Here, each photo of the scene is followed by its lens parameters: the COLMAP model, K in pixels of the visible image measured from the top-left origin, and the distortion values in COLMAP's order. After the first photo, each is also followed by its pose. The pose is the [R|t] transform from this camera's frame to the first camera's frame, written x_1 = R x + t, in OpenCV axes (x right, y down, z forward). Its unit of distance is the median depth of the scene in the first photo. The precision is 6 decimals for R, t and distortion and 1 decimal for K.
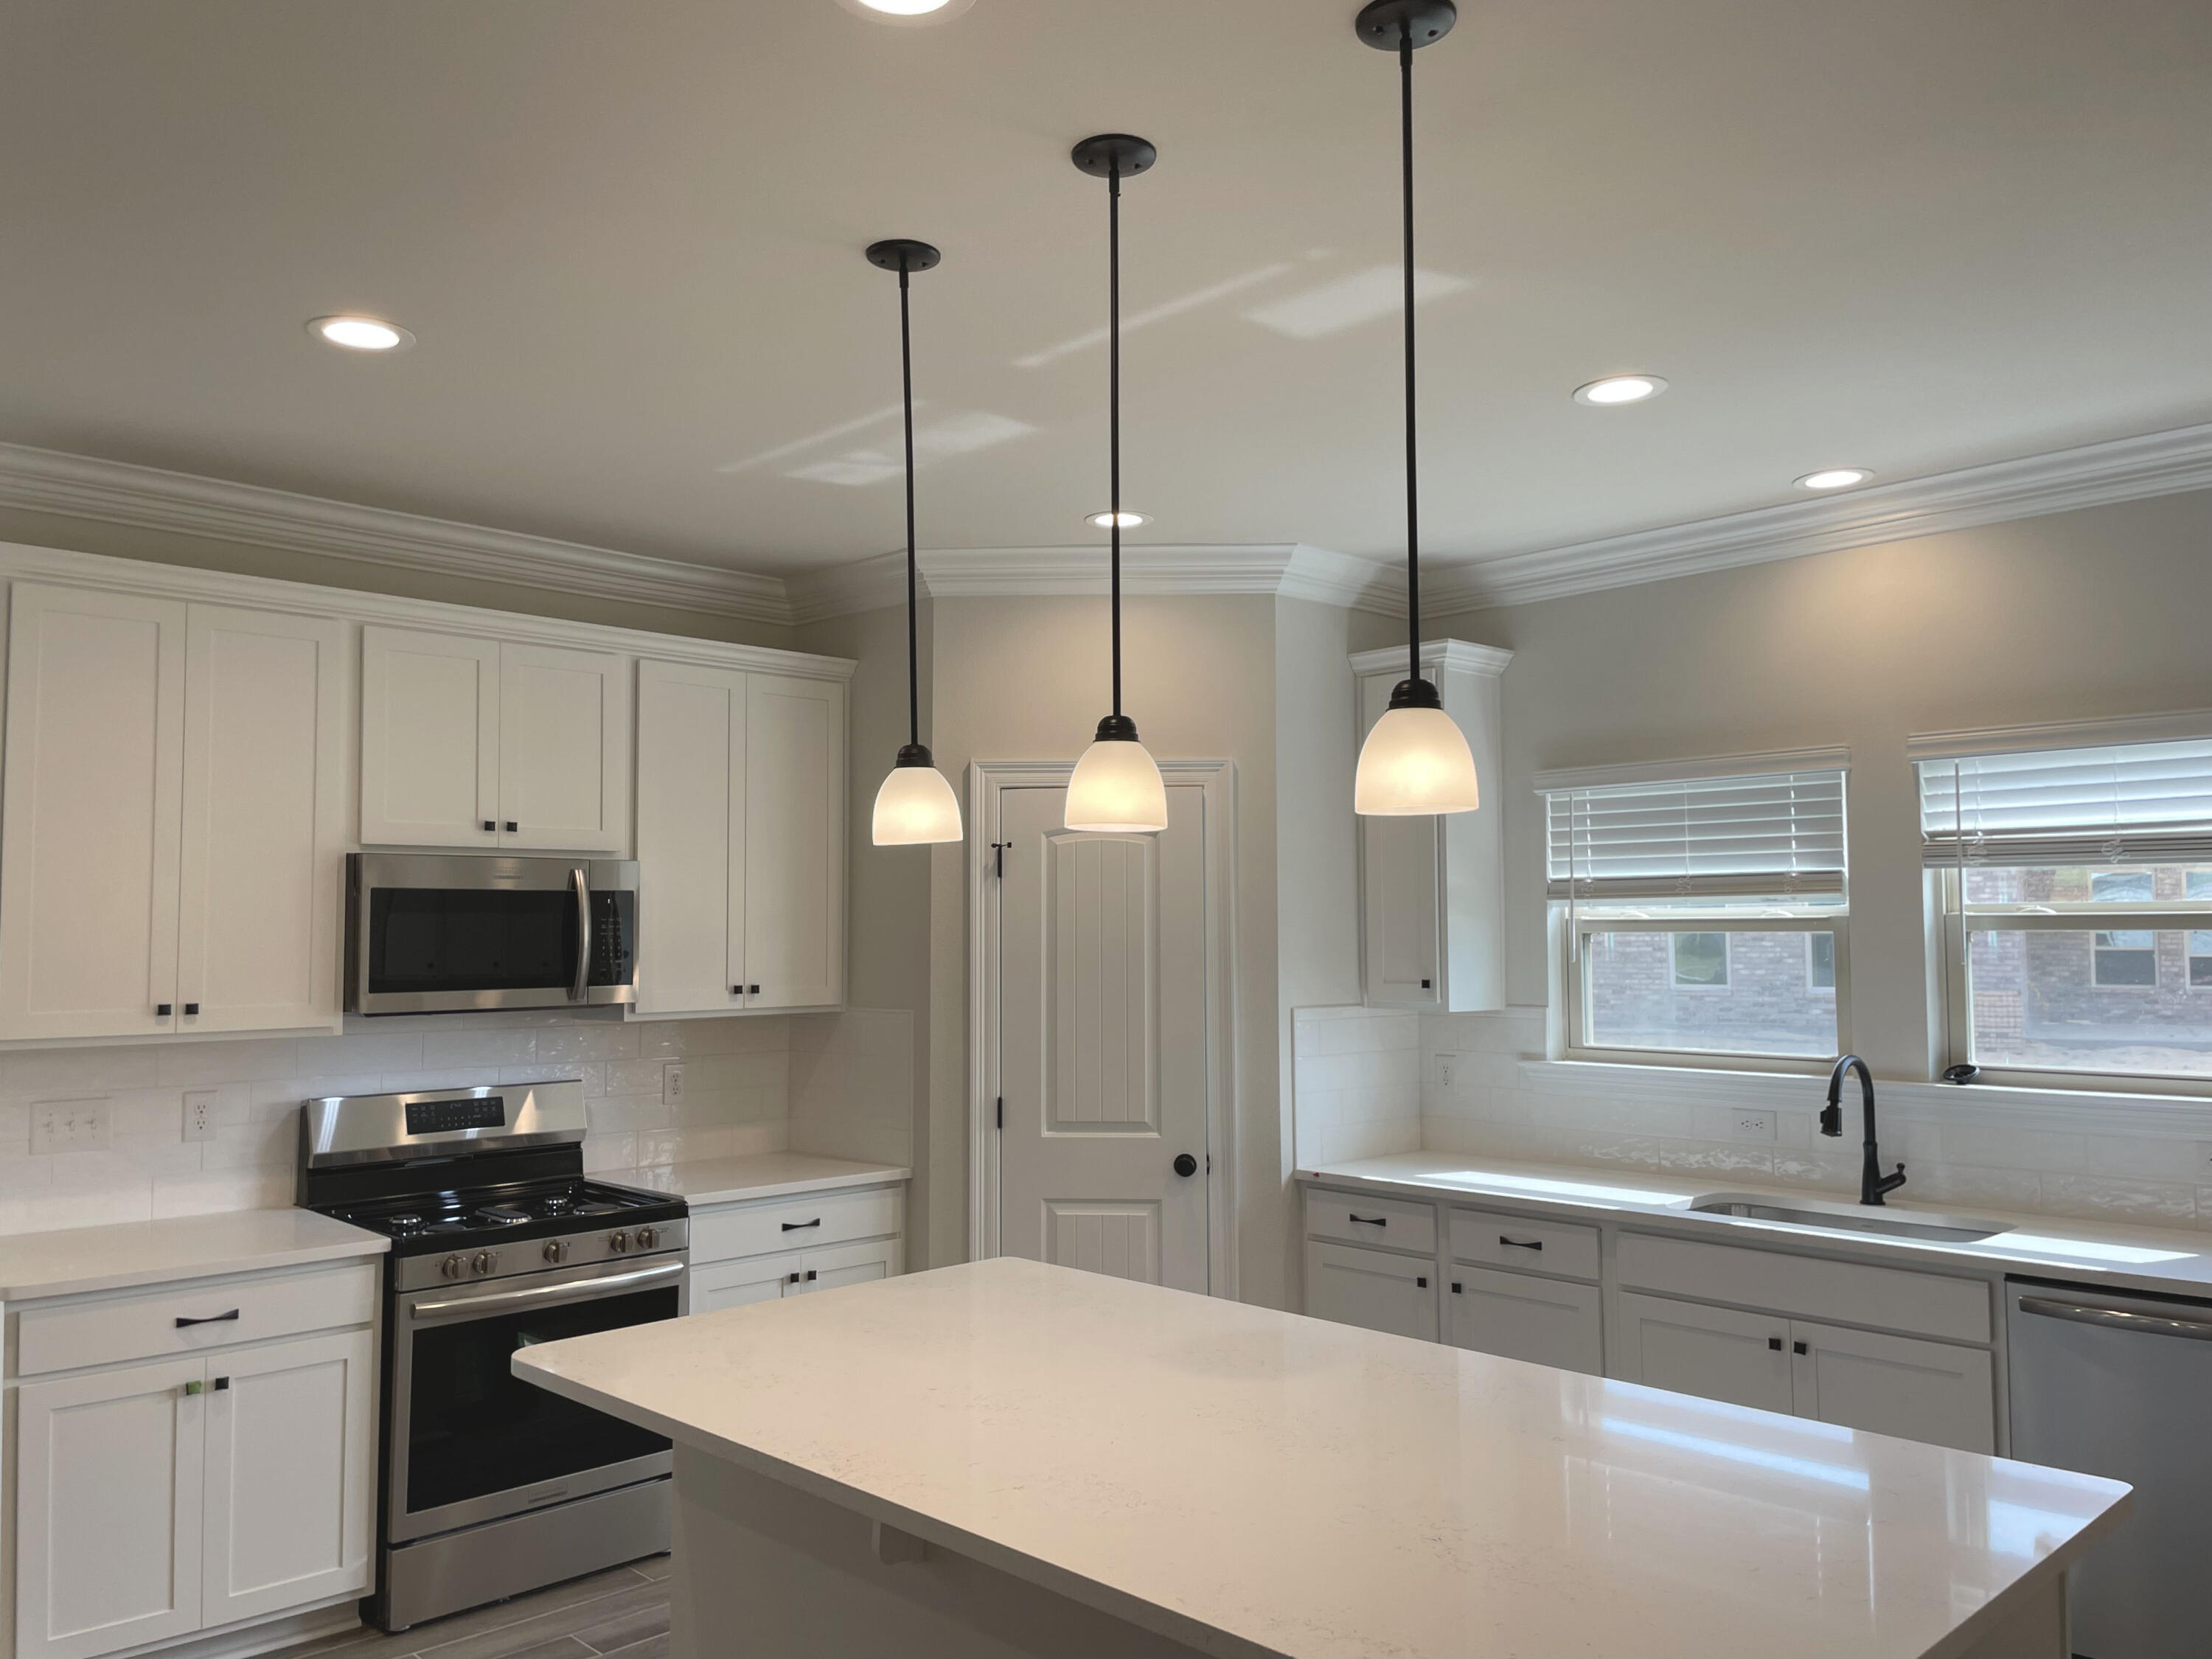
lens RADIAL K [[1655.5, 0, 1113.0], [0, 1655.5, 839.2], [0, 0, 1]] dist [0.090633, -0.128065]
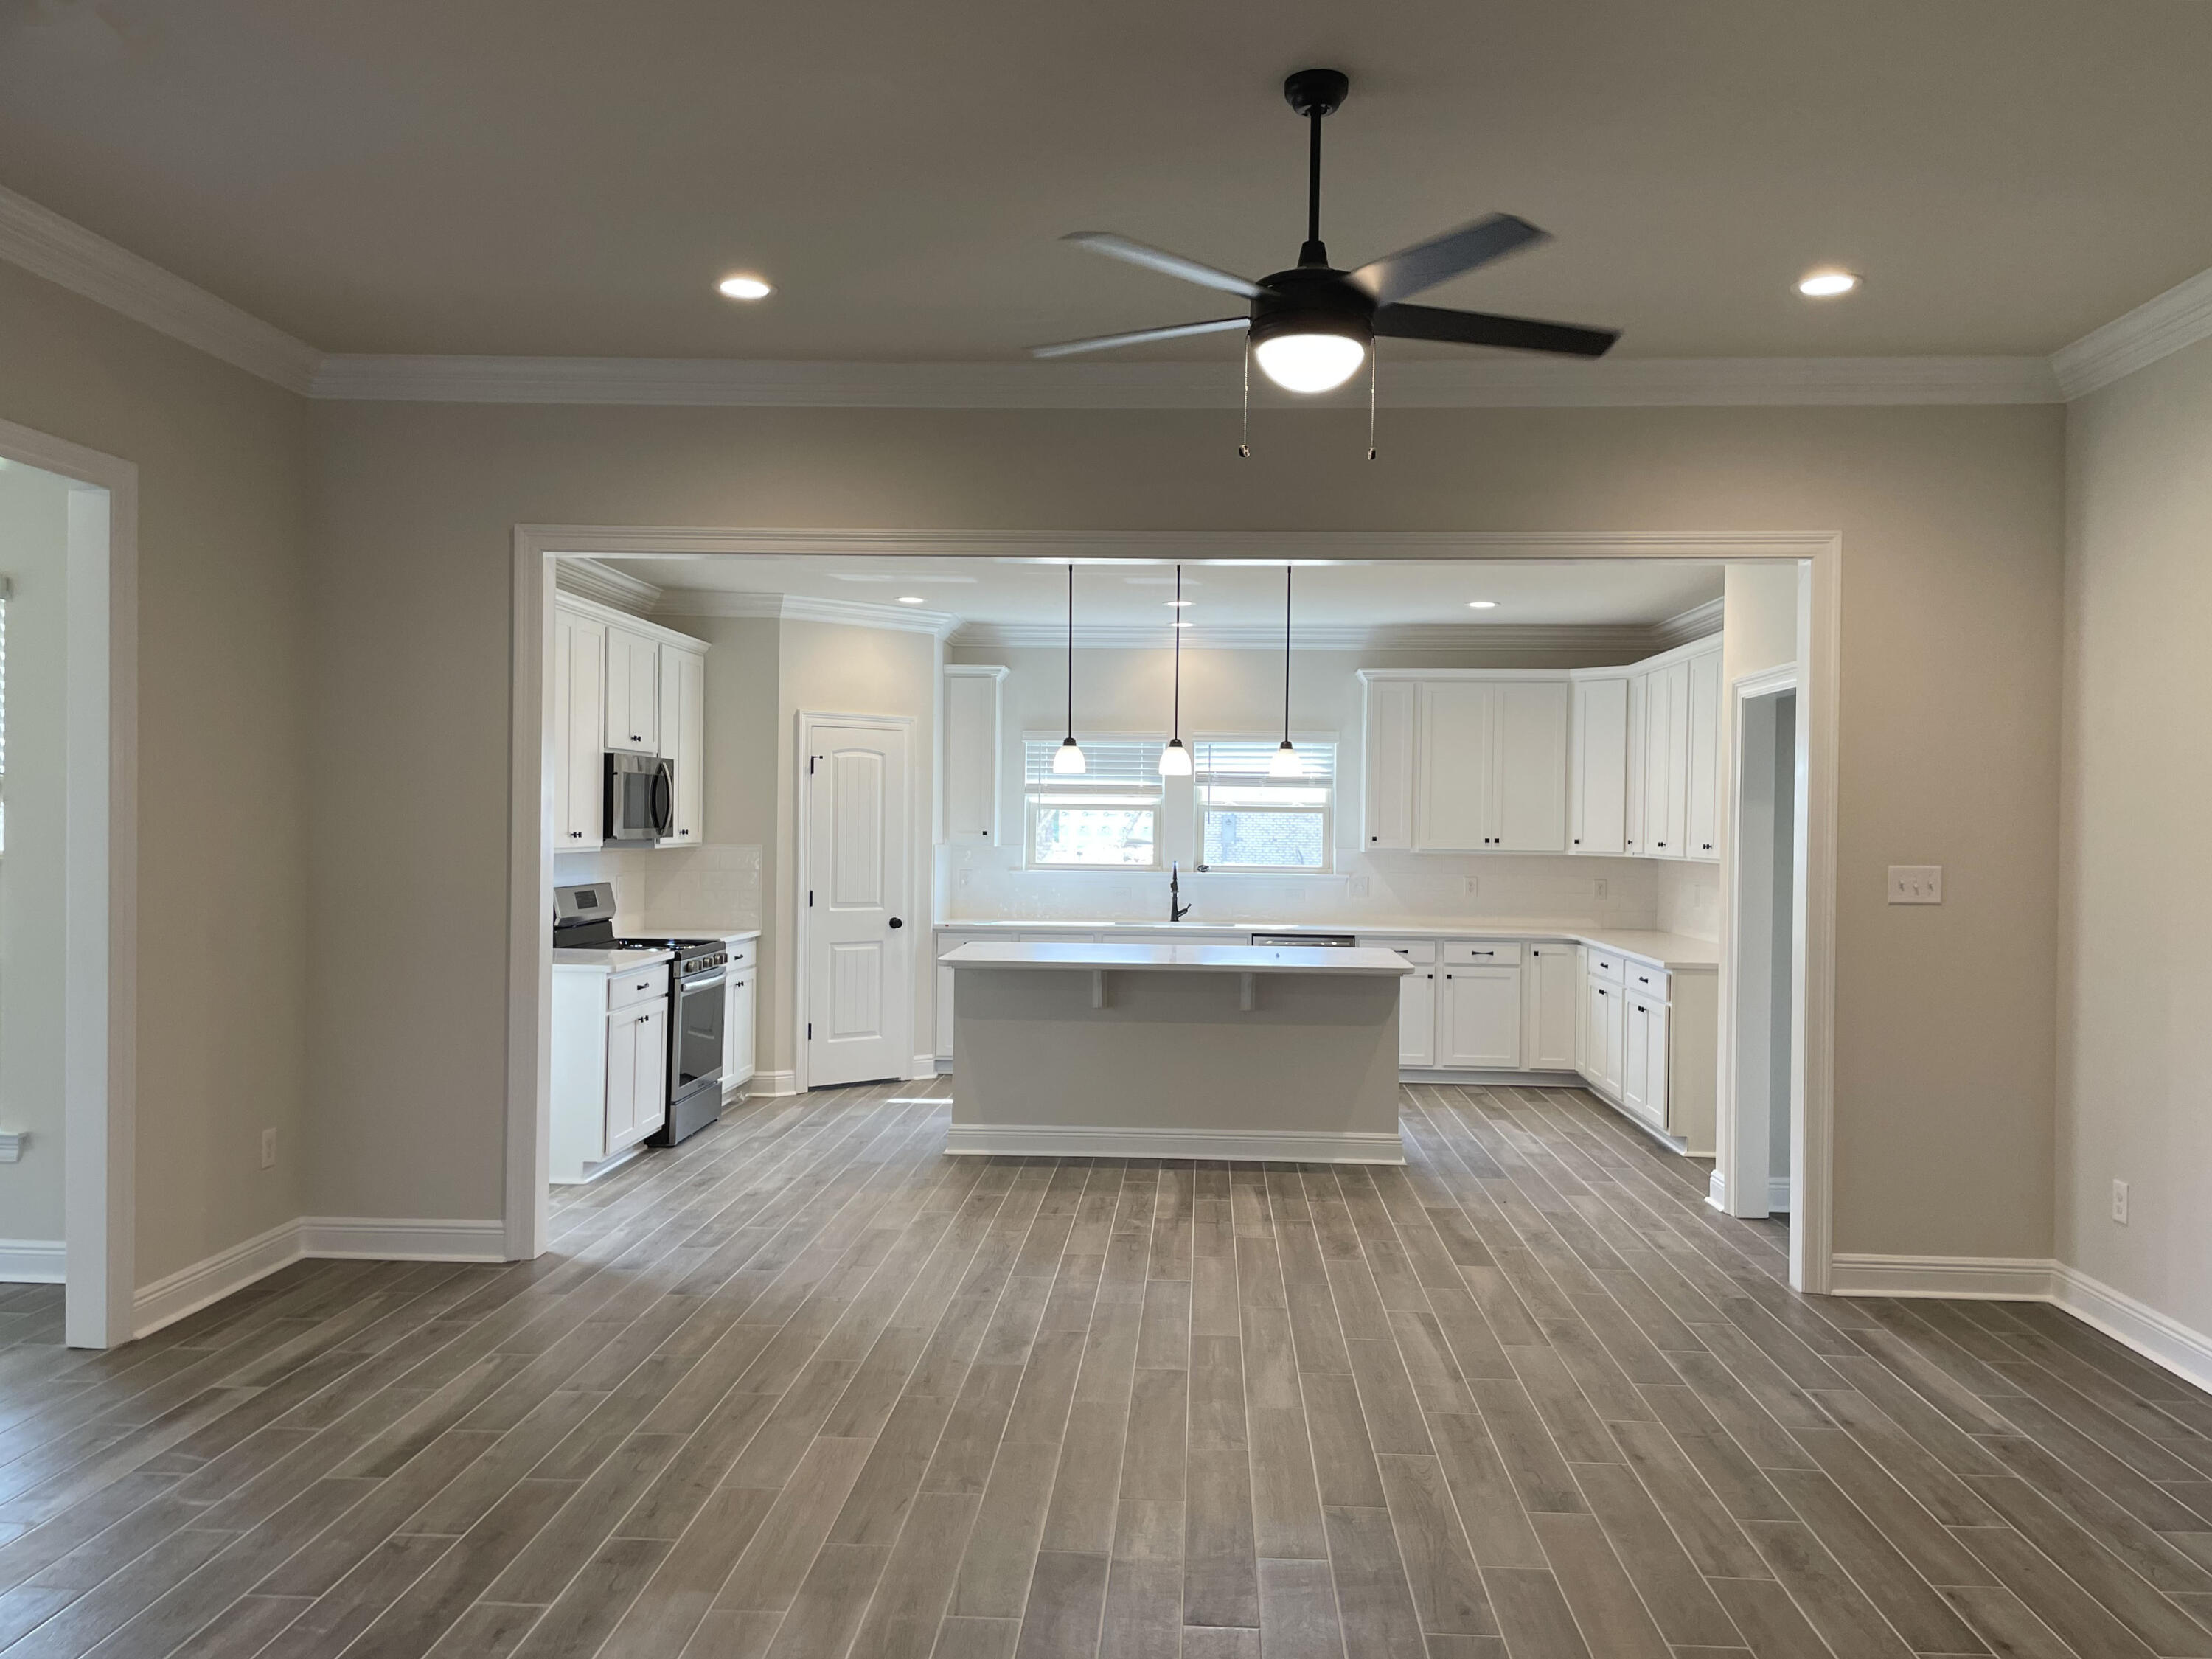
lens RADIAL K [[1655.5, 0, 1113.0], [0, 1655.5, 839.2], [0, 0, 1]] dist [0.090633, -0.128065]
pose [[0.737397, 0.006210, 0.675431, -1.241320], [-0.055662, 0.997115, 0.051601, -0.023098], [-0.673162, -0.075647, 0.735616, -0.706848]]
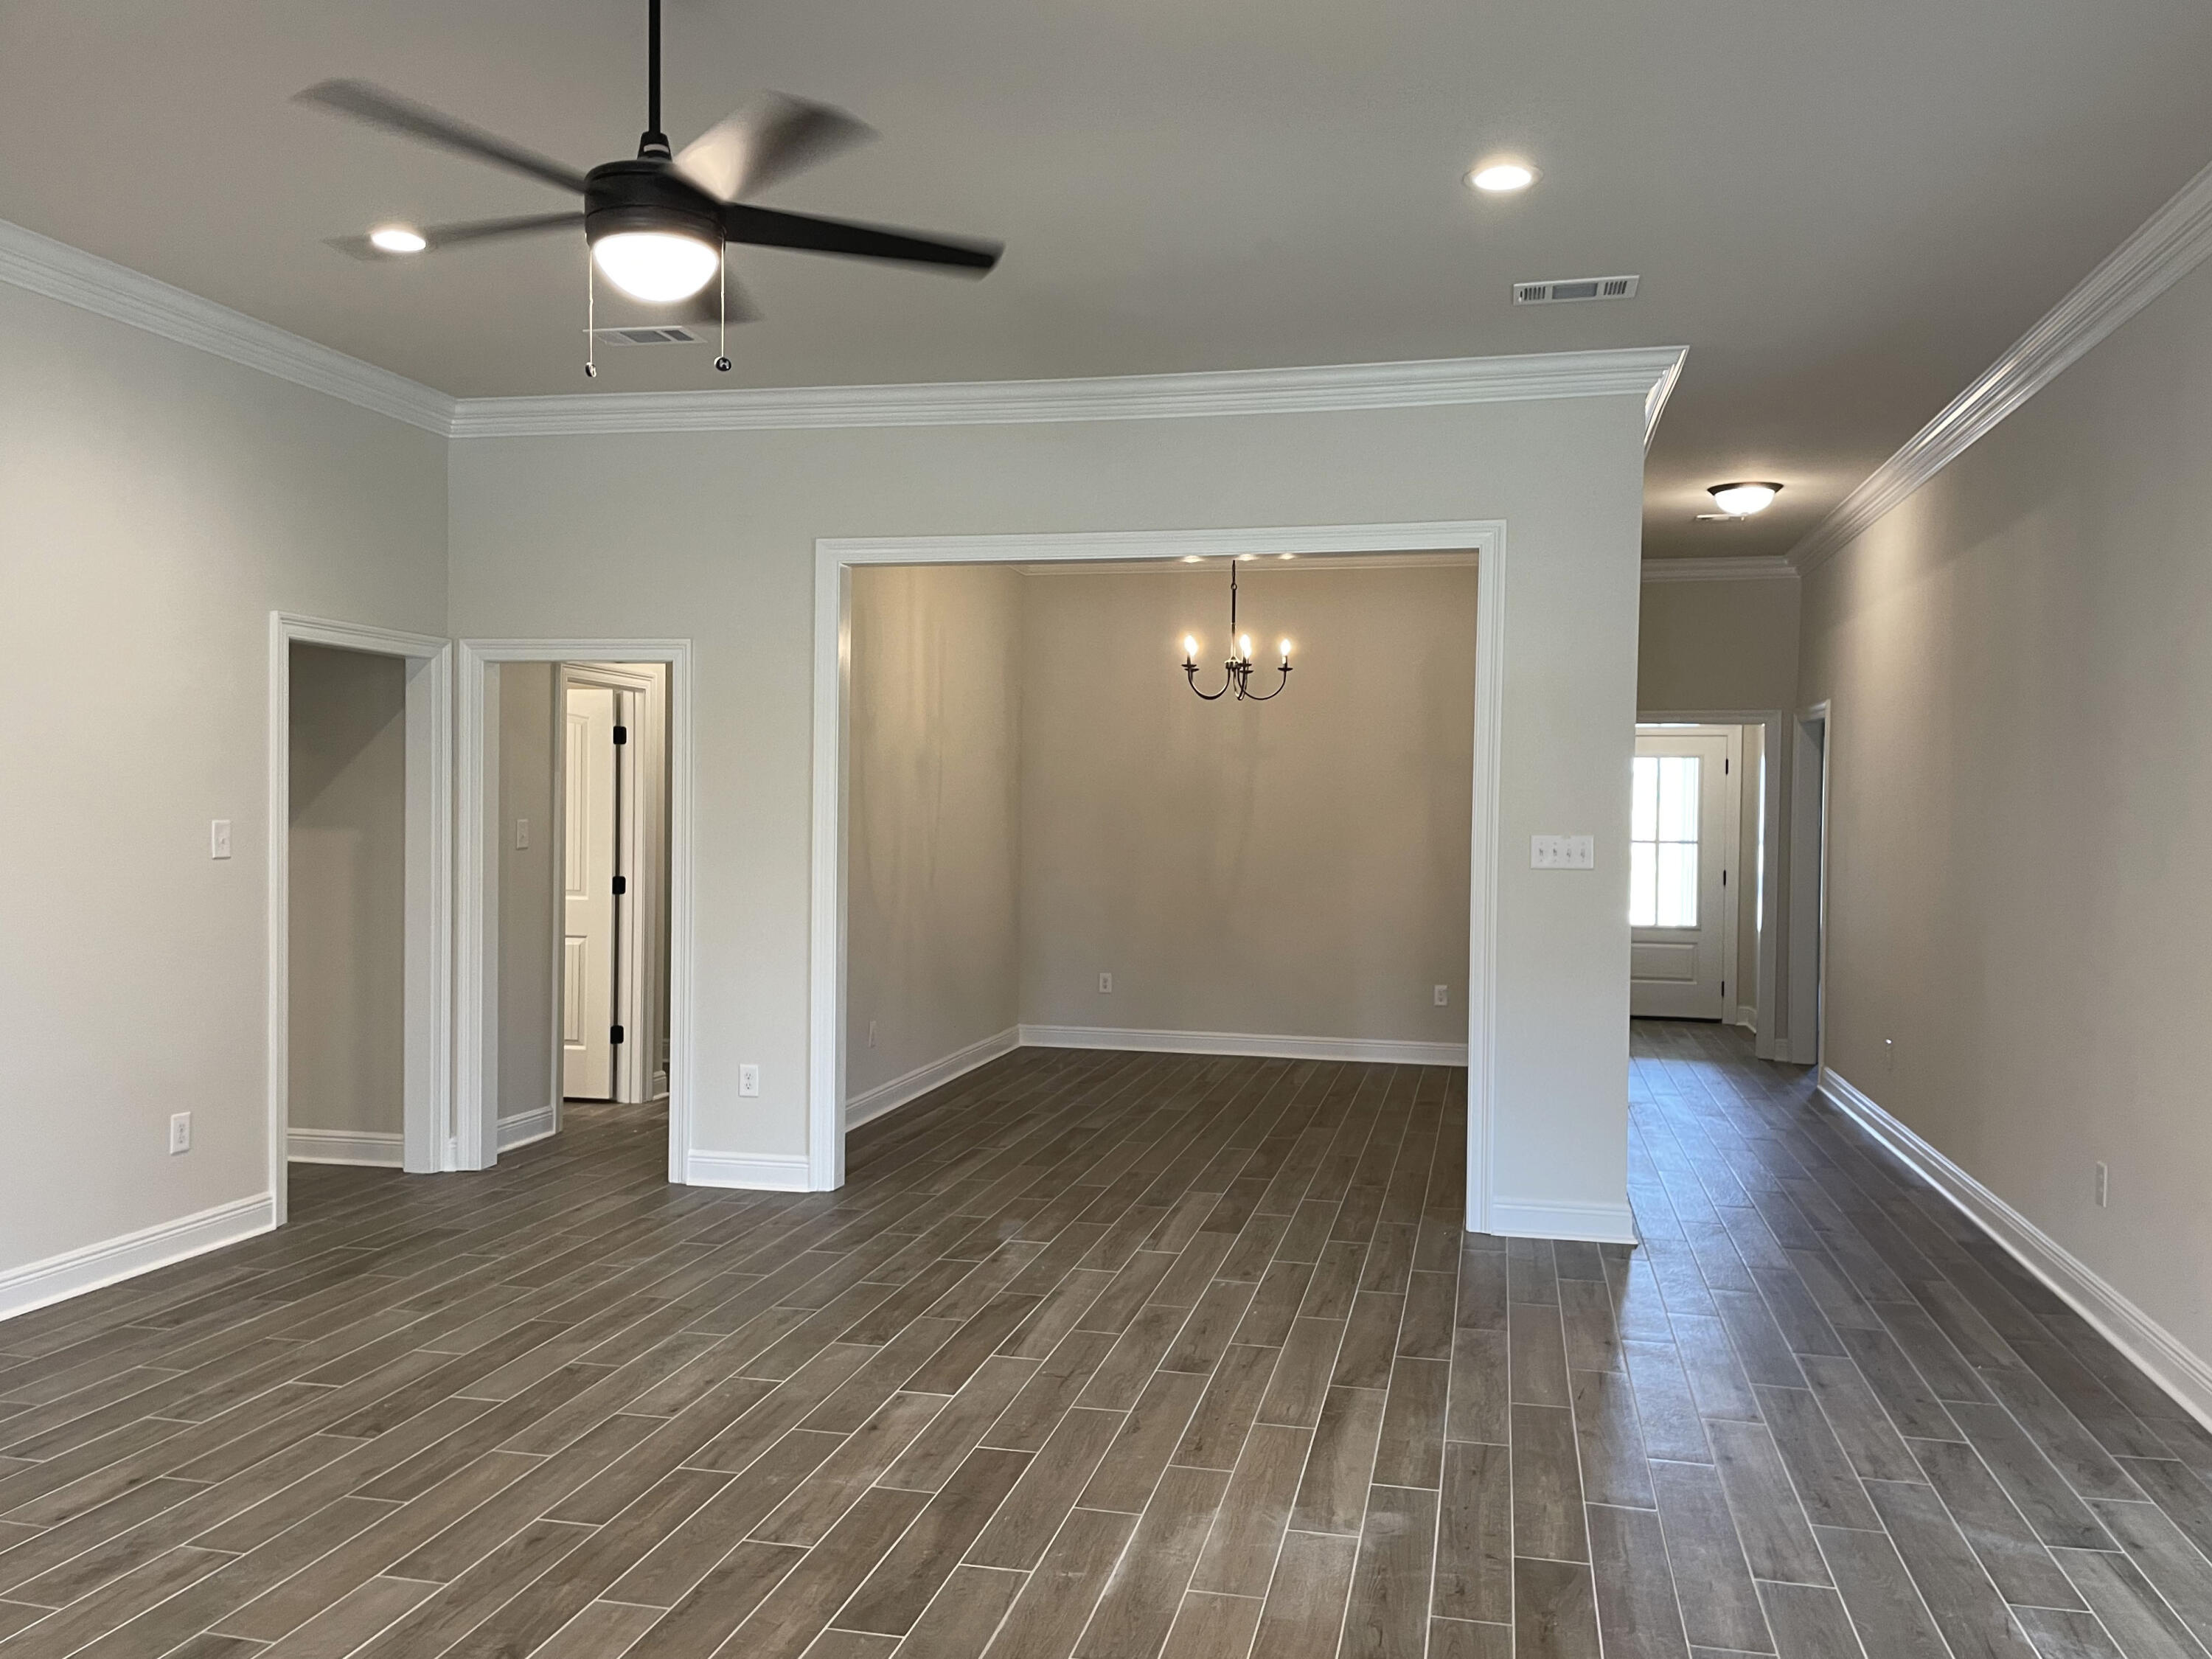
lens RADIAL K [[1655.5, 0, 1113.0], [0, 1655.5, 839.2], [0, 0, 1]] dist [0.090633, -0.128065]
pose [[-0.843114, 0.005694, -0.537704, -0.419890], [0.024548, 0.999309, -0.027910, 0.054150], [0.537174, -0.036731, -0.842671, 0.540564]]
